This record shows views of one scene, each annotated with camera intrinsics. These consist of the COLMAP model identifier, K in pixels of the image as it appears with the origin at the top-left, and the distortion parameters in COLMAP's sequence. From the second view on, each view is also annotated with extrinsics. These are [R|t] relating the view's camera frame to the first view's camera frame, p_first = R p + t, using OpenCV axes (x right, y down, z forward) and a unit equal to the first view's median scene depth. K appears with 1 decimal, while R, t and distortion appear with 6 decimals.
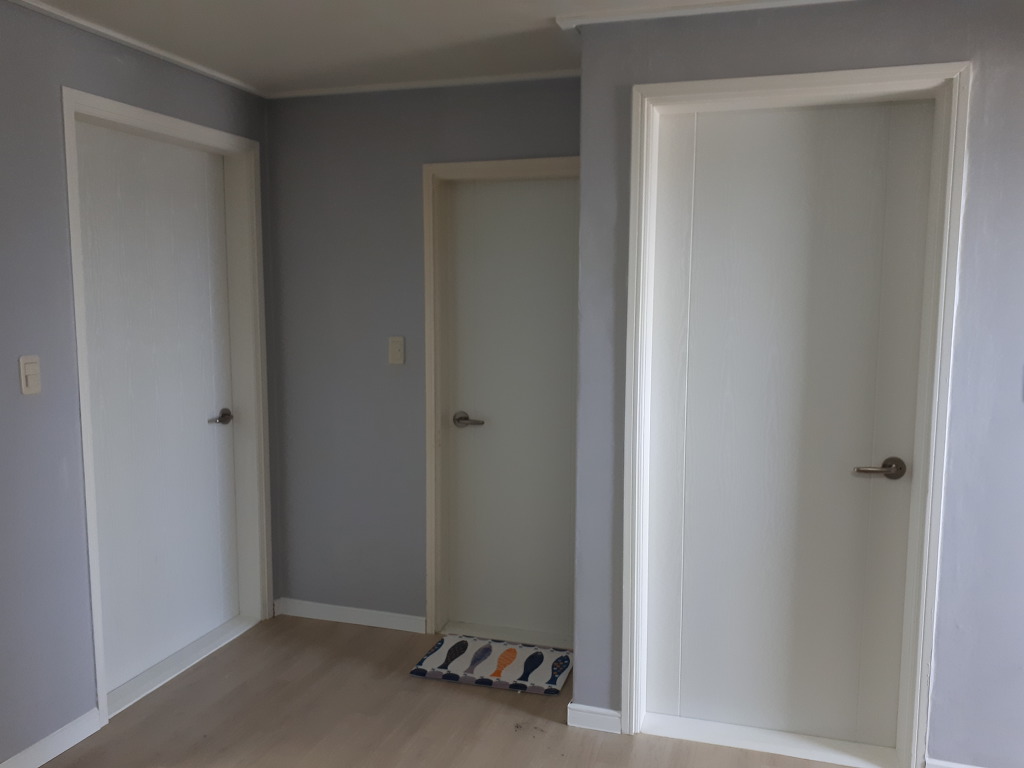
lens RADIAL K [[808.6, 0, 509.4], [0, 808.6, 383.8], [0, 0, 1]] dist [-0.008007, -0.003990]
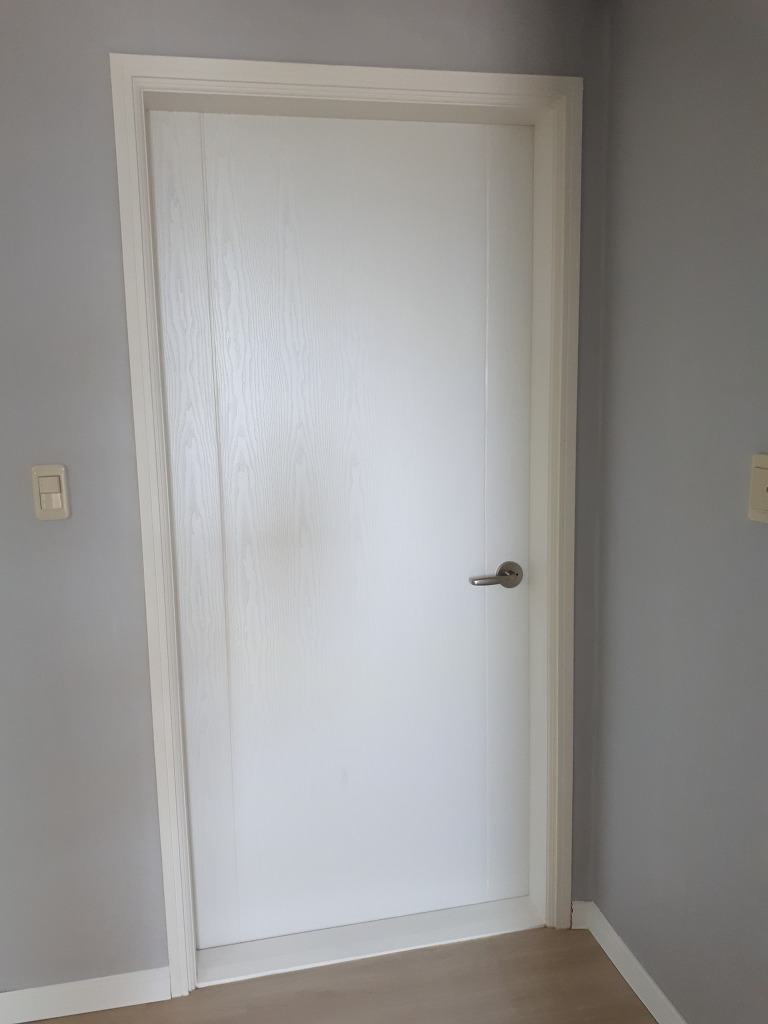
lens RADIAL K [[808.6, 0, 378.7], [0, 808.6, 506.4], [0, 0, 1]] dist [-0.008007, -0.003990]
pose [[0.496562, 0.112715, -0.860652, 0.109750], [-0.071654, 0.993472, 0.088768, -0.057045], [0.865039, 0.017590, 0.501397, 0.619321]]
